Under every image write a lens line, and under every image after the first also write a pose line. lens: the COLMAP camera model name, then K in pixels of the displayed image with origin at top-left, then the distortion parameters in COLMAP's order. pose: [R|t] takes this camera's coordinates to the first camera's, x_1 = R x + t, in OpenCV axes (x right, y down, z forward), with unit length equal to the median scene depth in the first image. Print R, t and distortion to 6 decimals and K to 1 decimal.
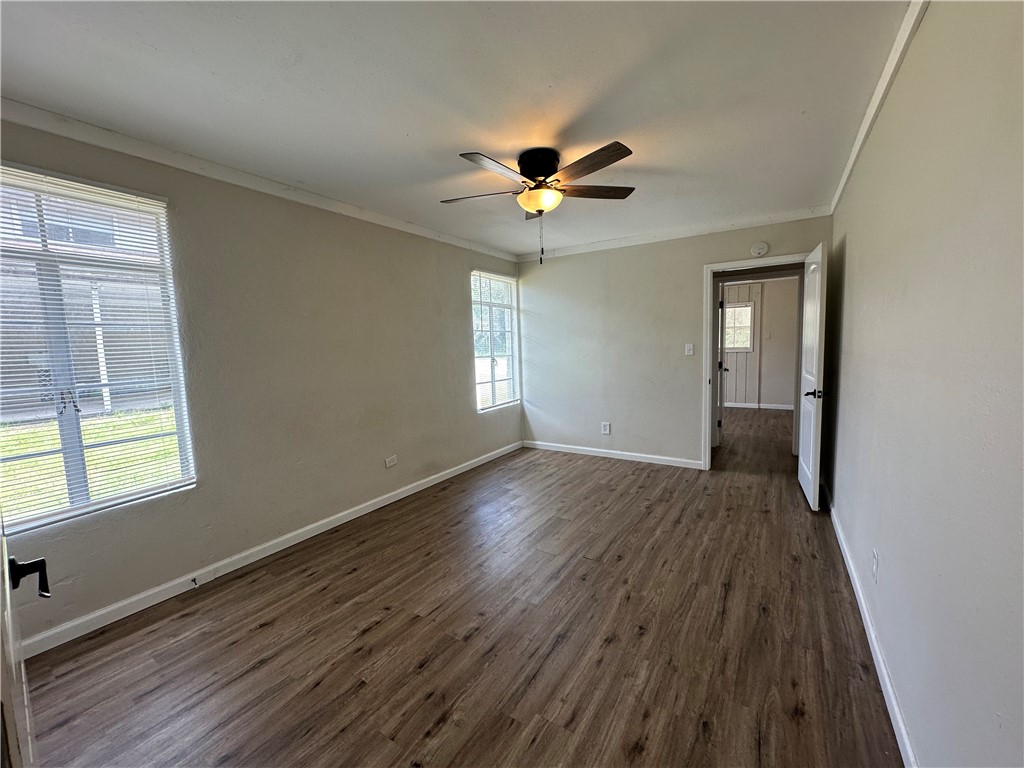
lens RADIAL K [[408.6, 0, 512.8], [0, 408.6, 386.3], [0, 0, 1]] dist [-0.001164, -0.000377]
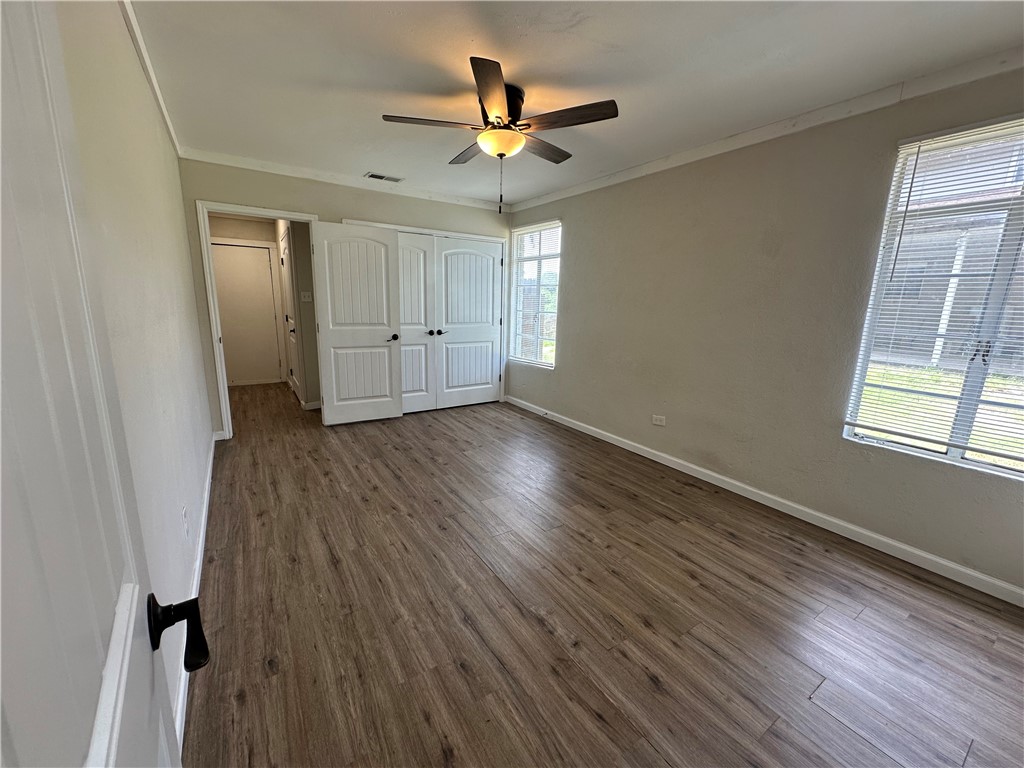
lens RADIAL K [[408.6, 0, 509.9], [0, 408.6, 384.8], [0, 0, 1]] dist [-0.001164, -0.000377]
pose [[-0.399047, 0.208293, -0.892959, 1.057149], [-0.105029, 0.957064, 0.270181, -0.186477], [0.910895, 0.201602, -0.360036, 1.531158]]
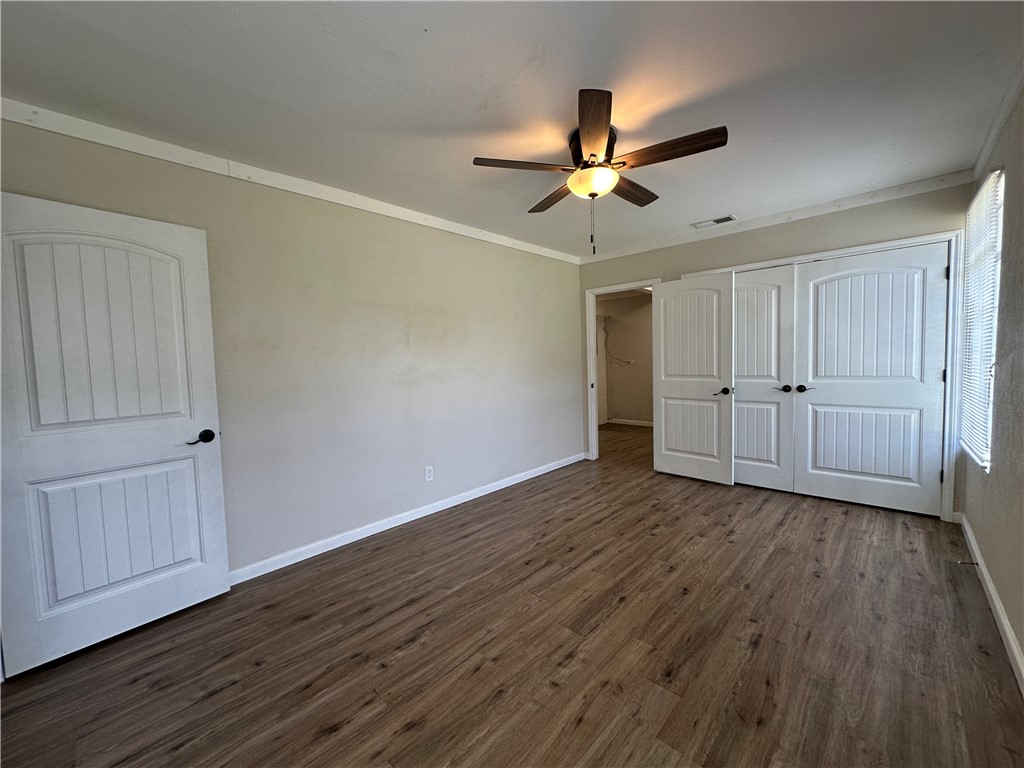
lens RADIAL K [[408.6, 0, 512.0], [0, 408.6, 386.5], [0, 0, 1]] dist [-0.001164, -0.000377]
pose [[-0.981957, 0.048127, 0.182877, 0.103904], [0.078221, 0.983834, 0.161099, -0.182329], [-0.172168, 0.172497, -0.969847, 2.055557]]
